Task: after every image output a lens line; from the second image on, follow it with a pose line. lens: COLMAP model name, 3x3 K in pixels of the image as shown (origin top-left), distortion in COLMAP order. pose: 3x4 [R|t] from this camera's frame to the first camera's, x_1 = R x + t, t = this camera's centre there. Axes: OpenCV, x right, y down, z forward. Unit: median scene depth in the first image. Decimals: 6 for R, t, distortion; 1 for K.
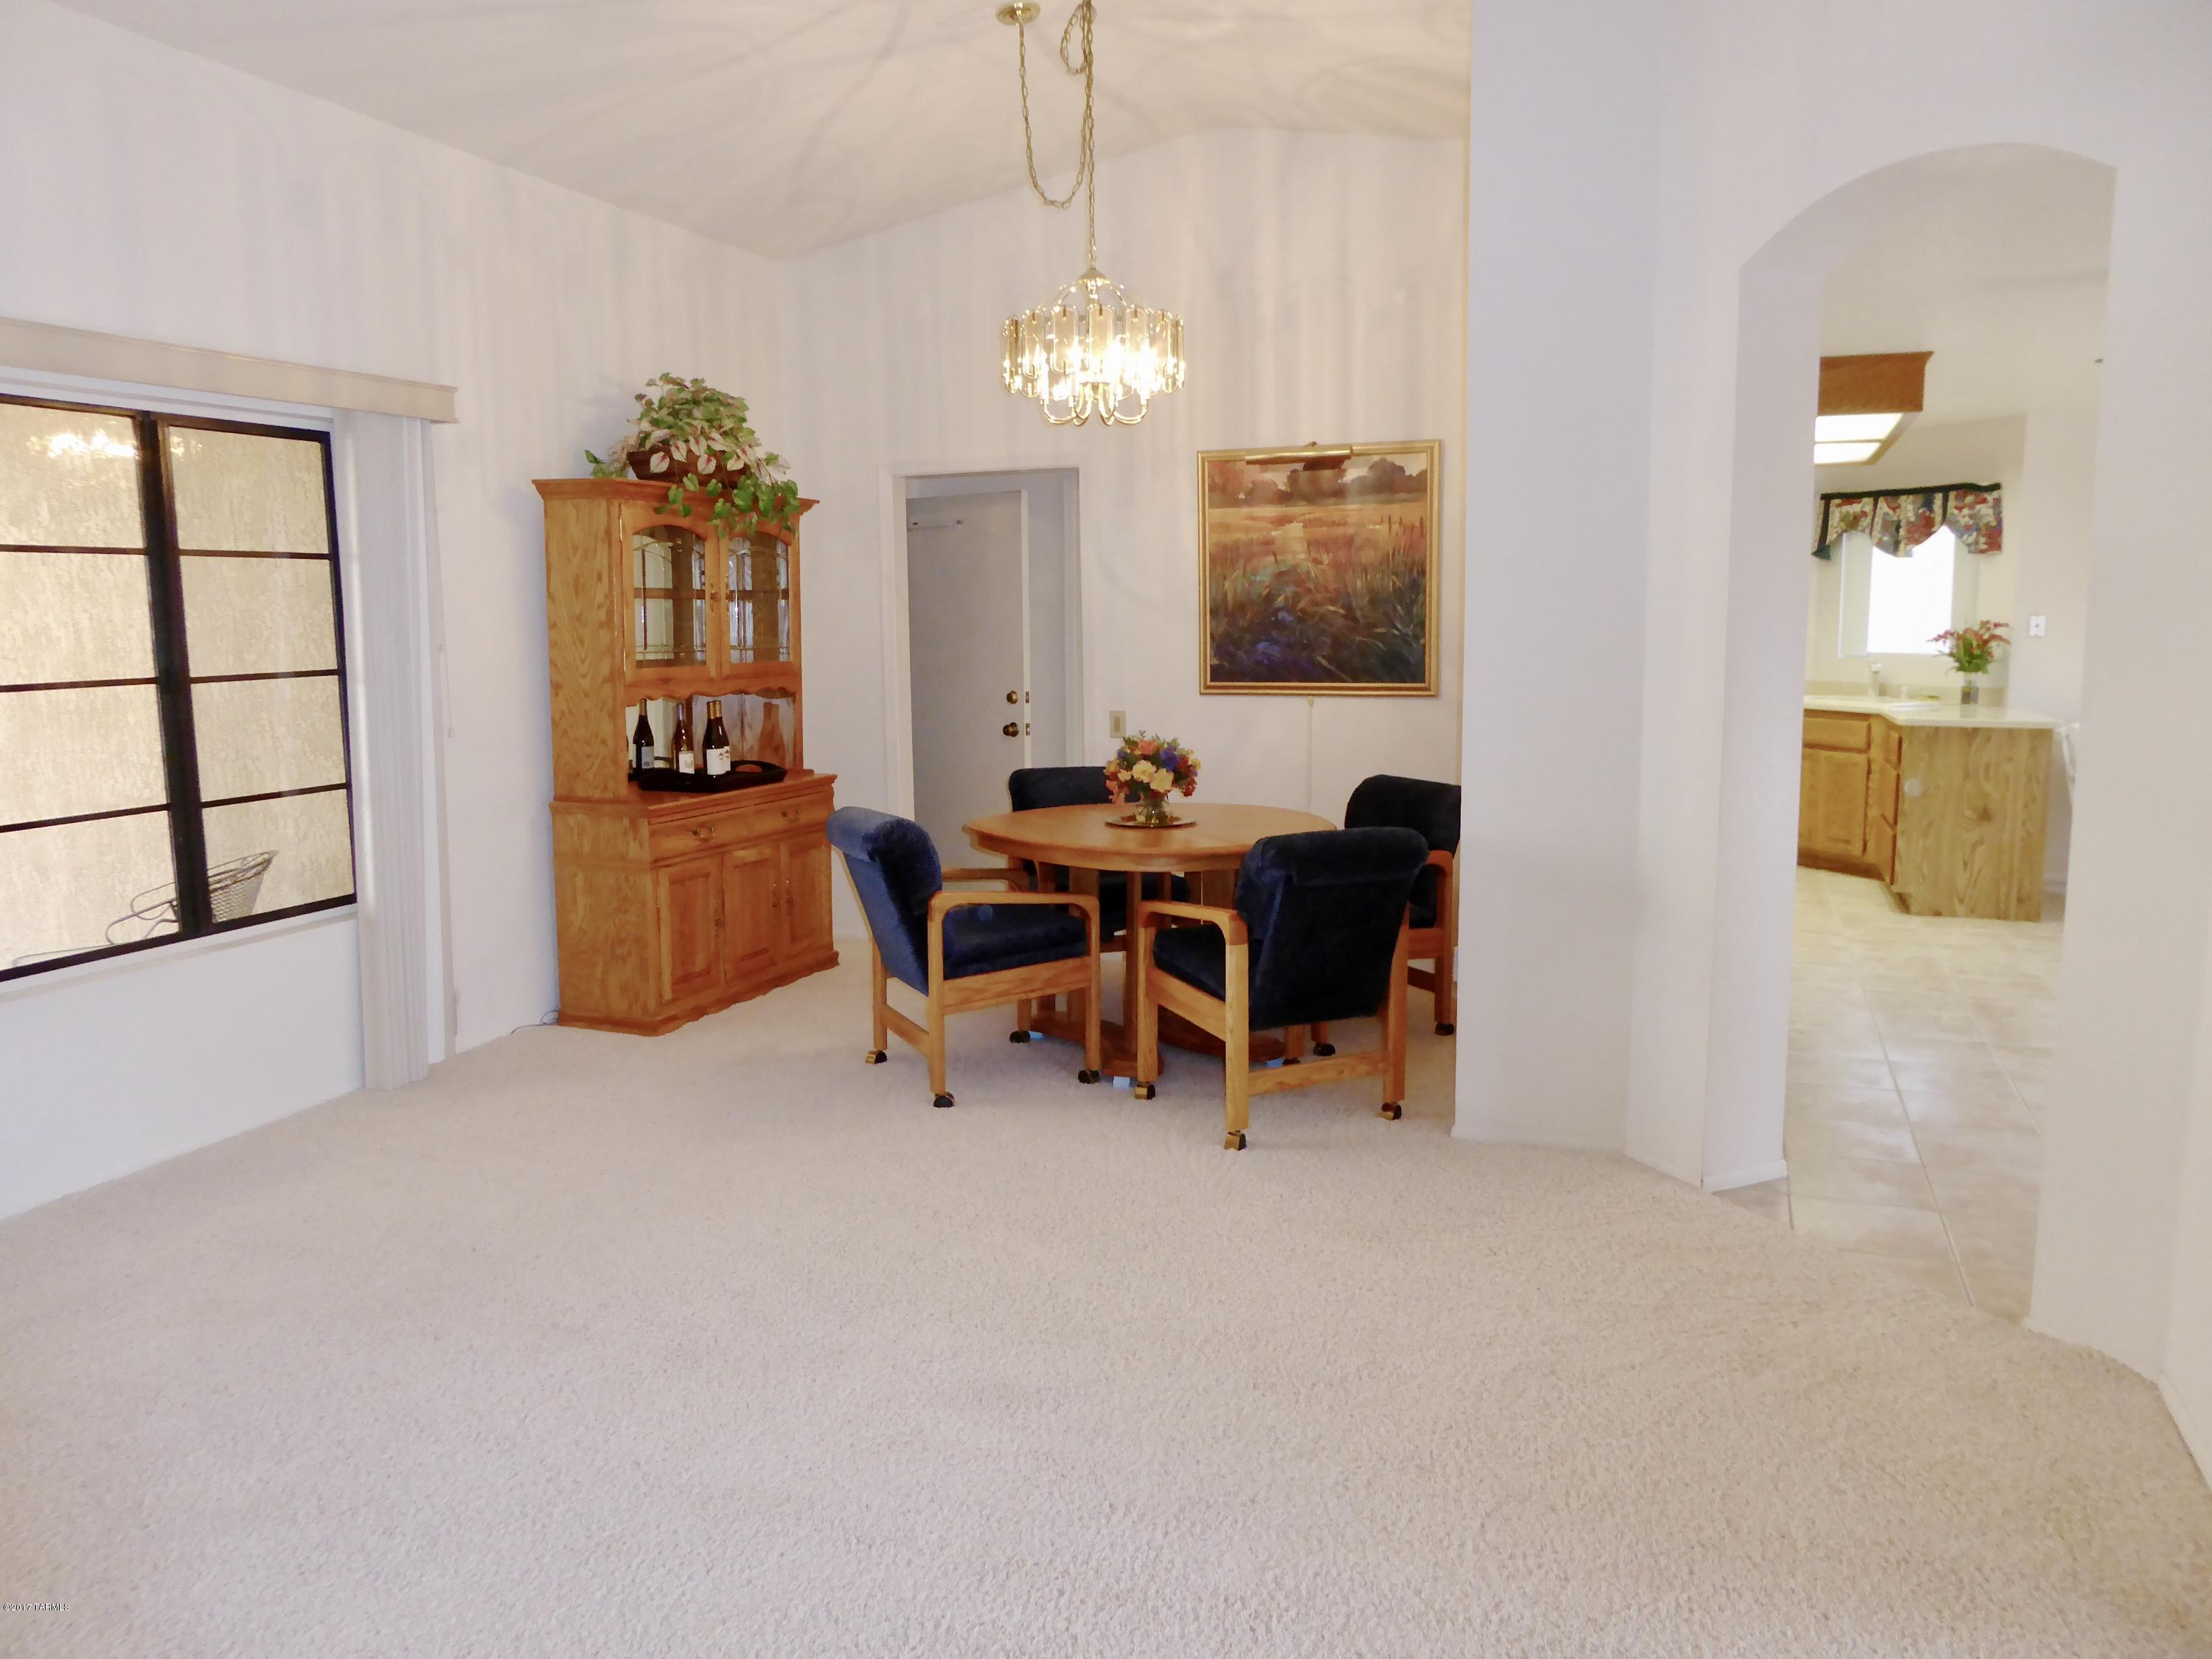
lens RADIAL K [[1593.3, 0, 1107.1], [0, 1593.3, 812.7], [0, 0, 1]] dist [-0.040753, 0.017640]
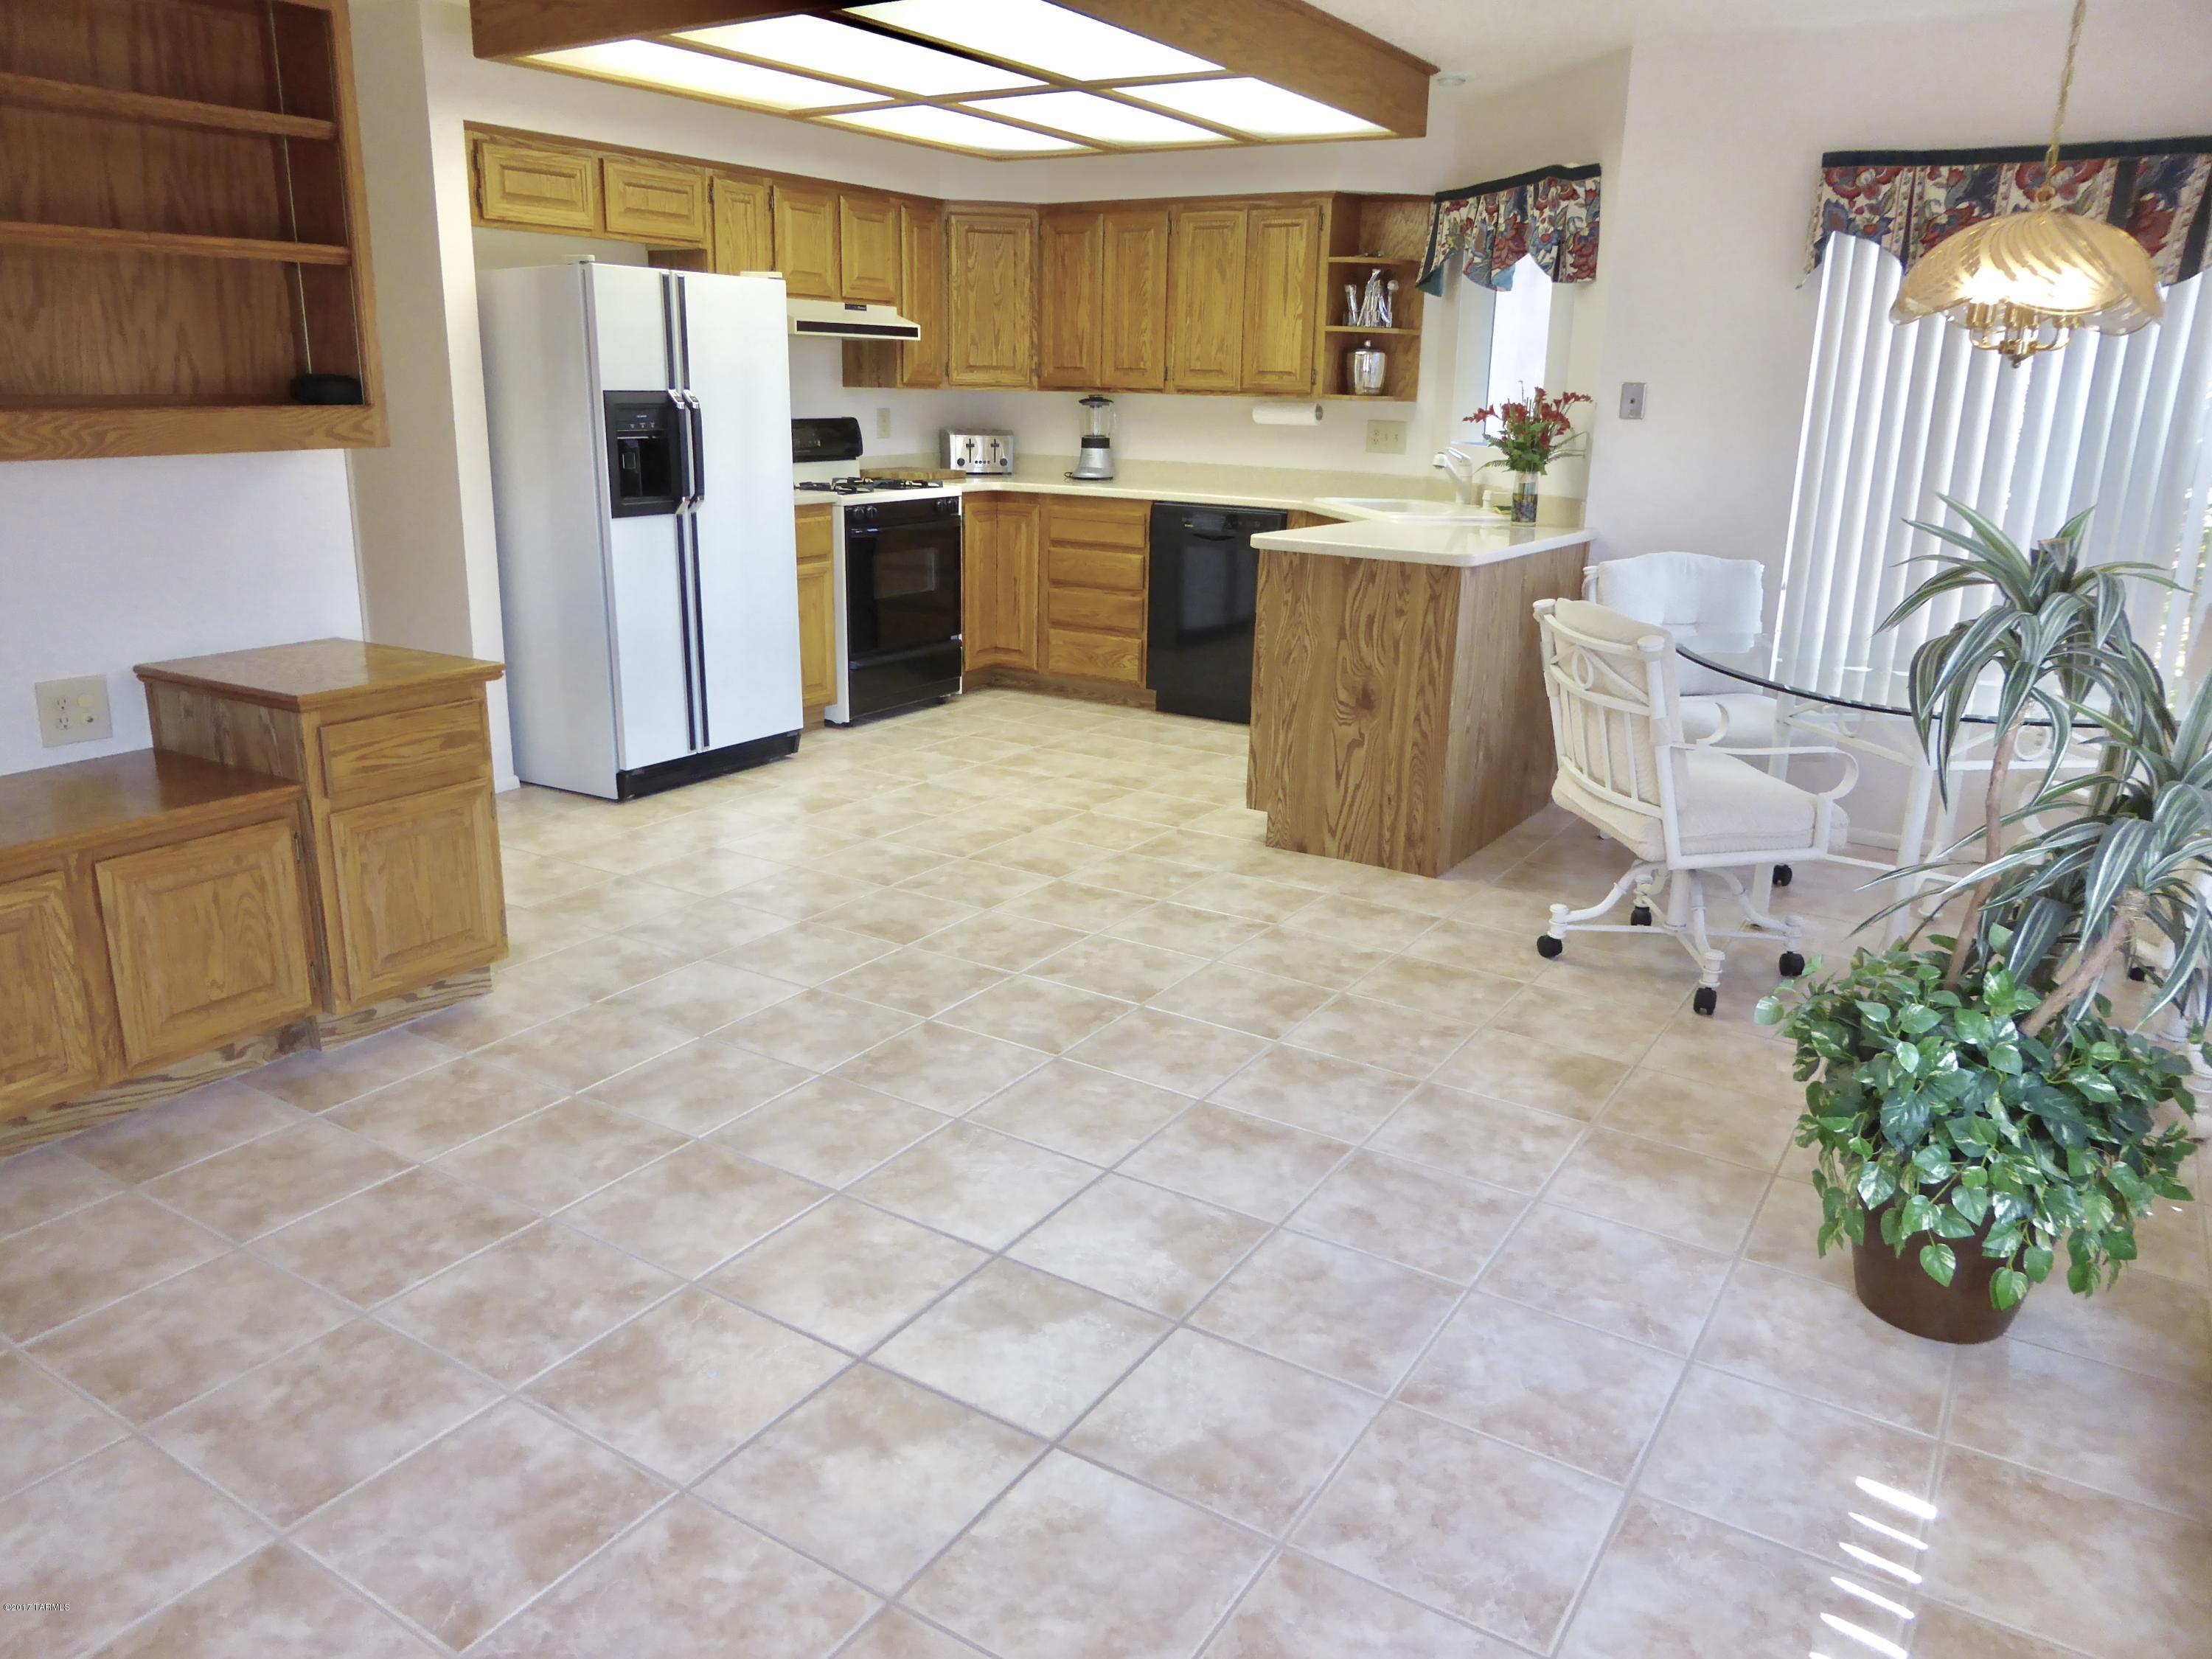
lens RADIAL K [[1593.3, 0, 1124.6], [0, 1593.3, 800.4], [0, 0, 1]] dist [-0.040753, 0.017640]
pose [[0.984386, 0.078721, -0.157440, 0.643303], [-0.057275, 0.988998, 0.136392, -0.044911], [0.166445, -0.125245, 0.978064, 0.416500]]
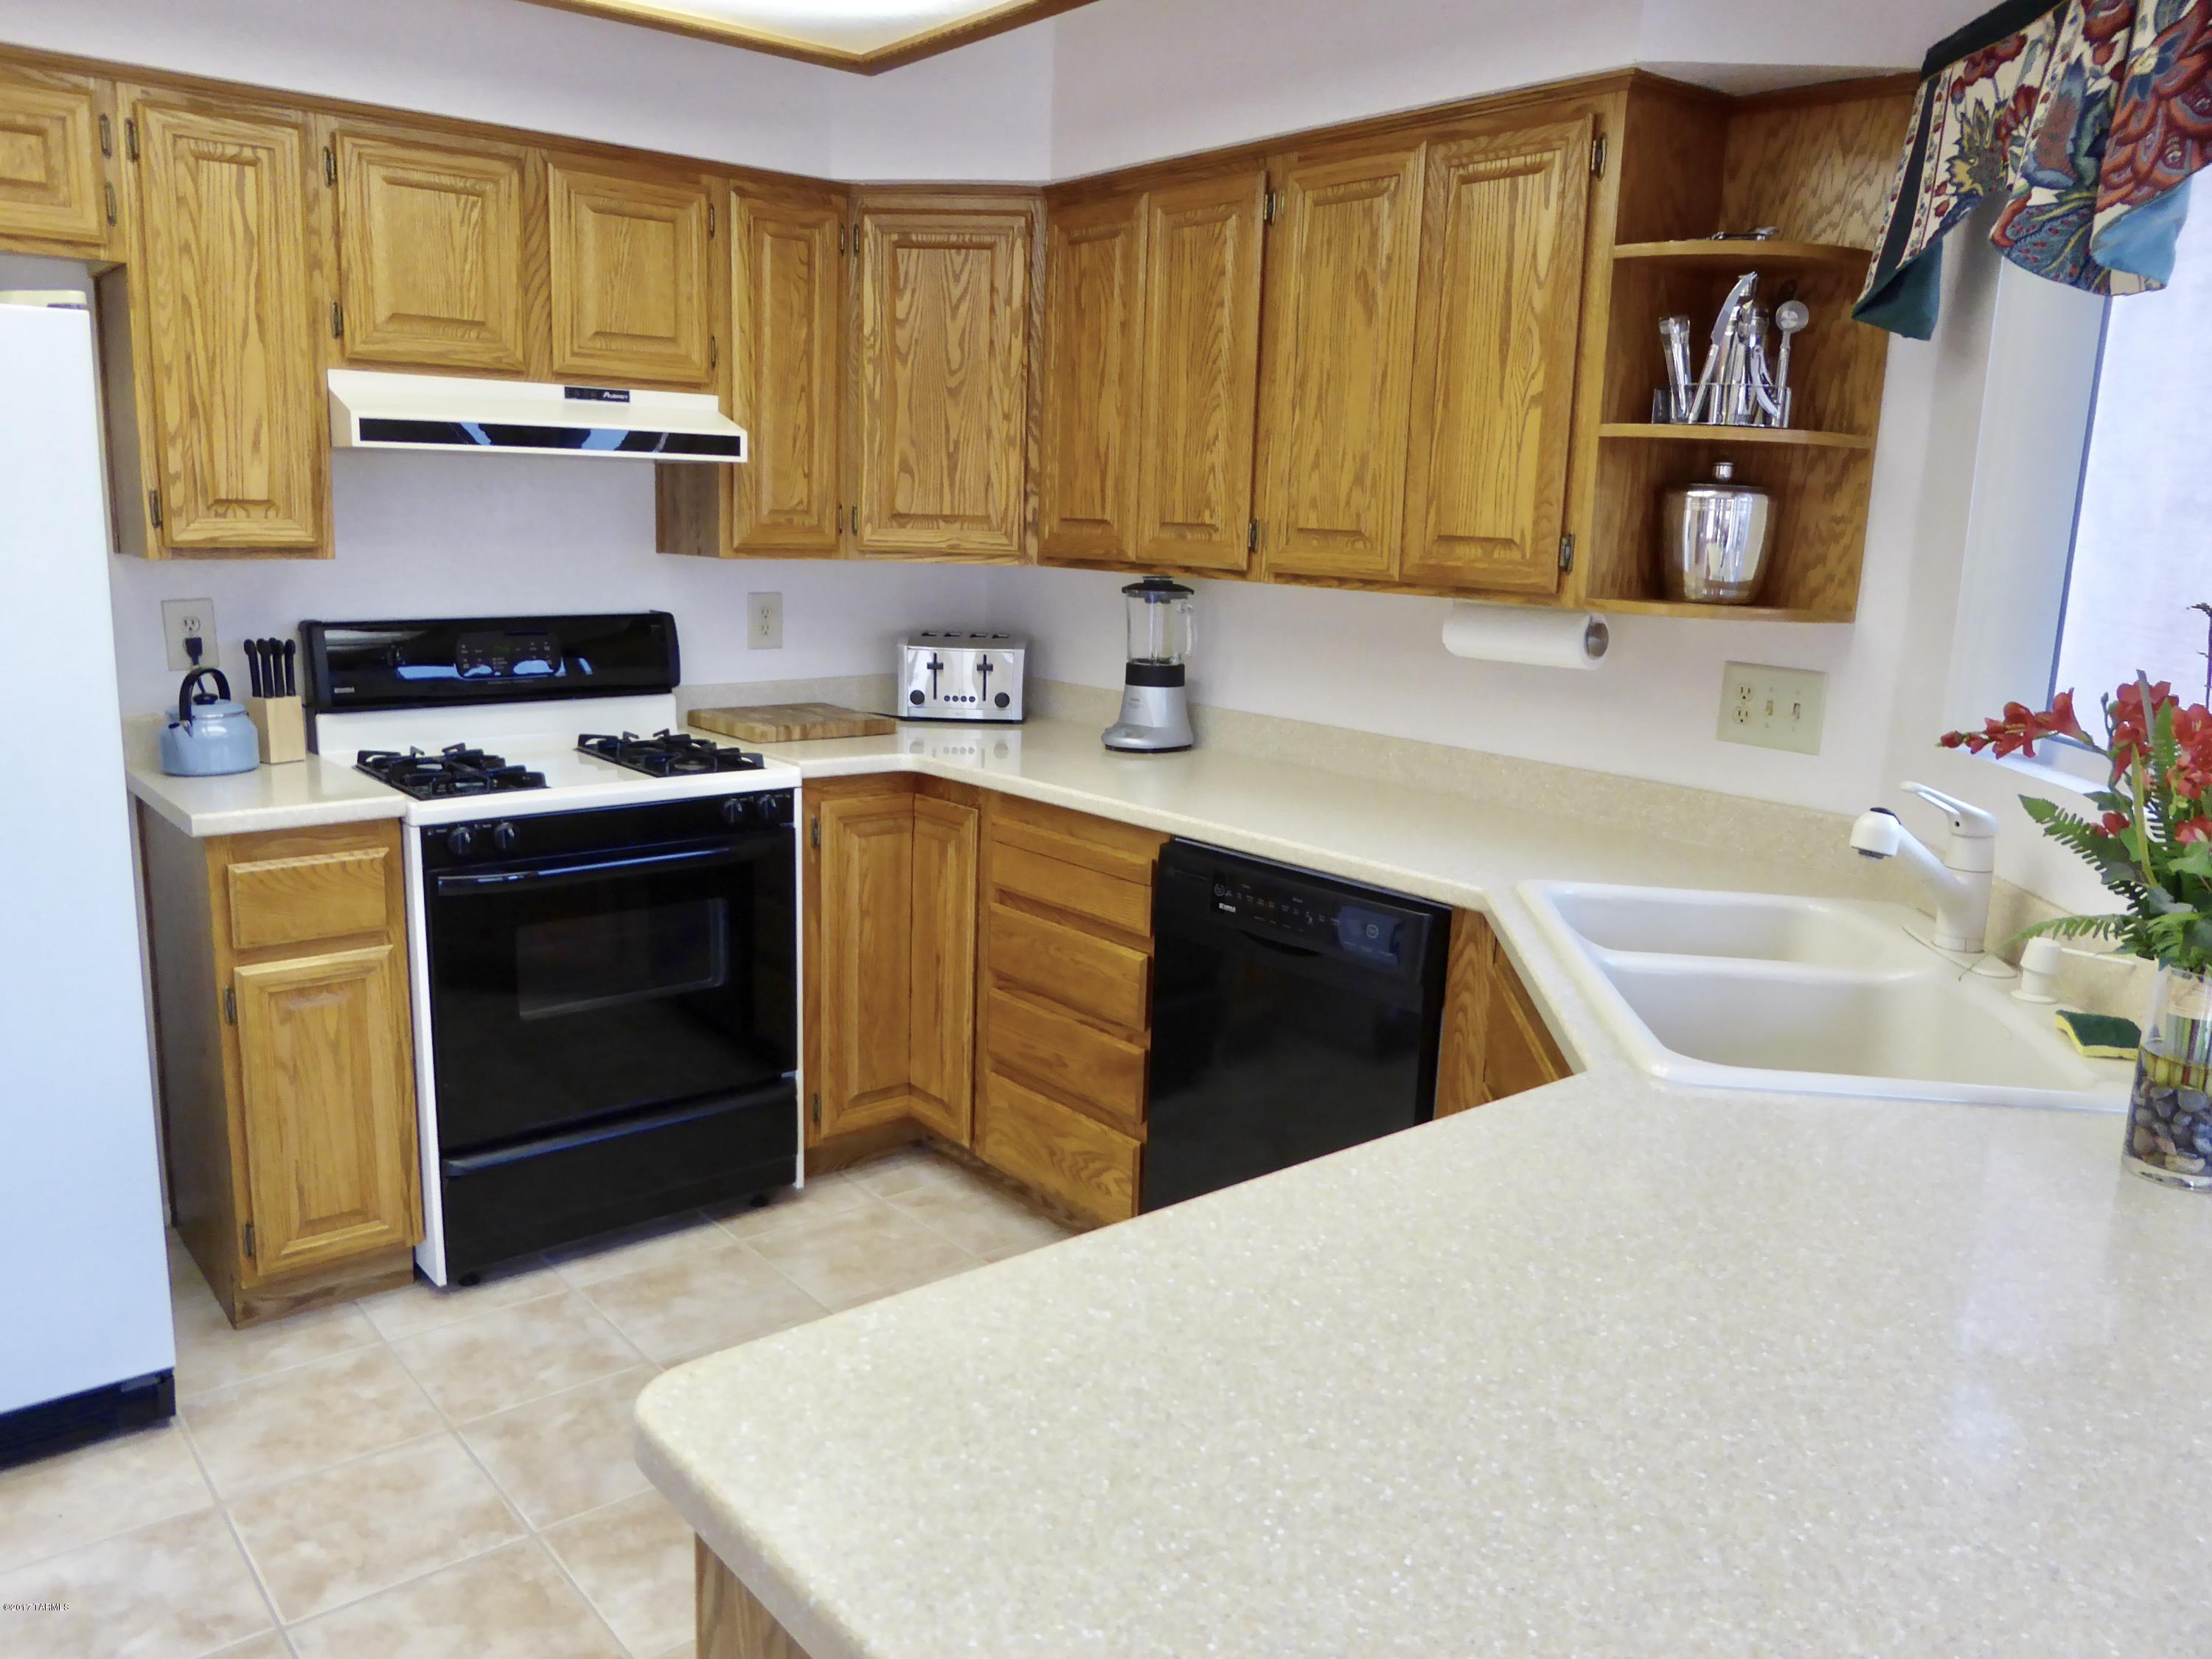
lens RADIAL K [[1593.3, 0, 1129.4], [0, 1593.3, 798.1], [0, 0, 1]] dist [-0.040753, 0.017640]
pose [[0.878501, 0.128995, -0.459995, 0.674181], [-0.102200, 0.991311, 0.082808, -0.141359], [0.466680, -0.025736, 0.884052, 1.053659]]
